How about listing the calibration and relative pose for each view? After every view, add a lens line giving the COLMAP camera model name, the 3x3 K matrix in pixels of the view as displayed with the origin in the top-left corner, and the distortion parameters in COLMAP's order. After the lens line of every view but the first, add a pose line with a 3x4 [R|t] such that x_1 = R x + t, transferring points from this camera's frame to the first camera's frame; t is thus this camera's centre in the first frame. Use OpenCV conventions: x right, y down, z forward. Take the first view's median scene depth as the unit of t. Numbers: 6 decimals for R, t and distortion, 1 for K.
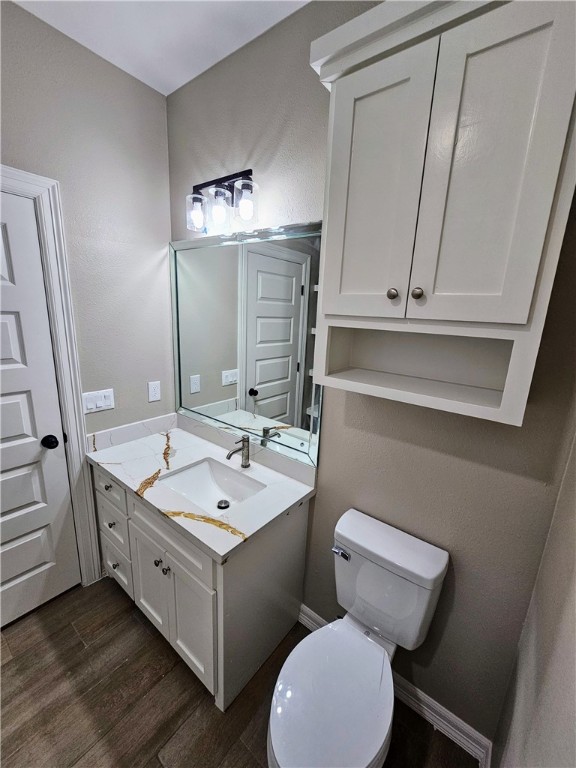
lens RADIAL K [[316.2, 0, 292.3], [0, 316.2, 384.2], [0, 0, 1]] dist [0.000698, 0.000090]
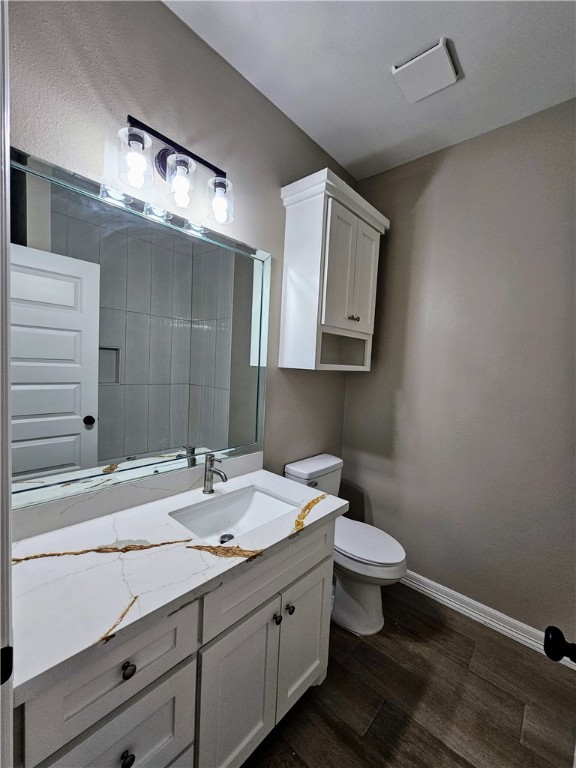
lens RADIAL K [[316.2, 0, 292.3], [0, 316.2, 384.2], [0, 0, 1]] dist [0.000698, 0.000090]
pose [[0.074234, -0.108917, 0.991275, -1.132746], [0.184778, 0.978308, 0.093655, -0.074214], [-0.979973, 0.176213, 0.092749, 0.784952]]
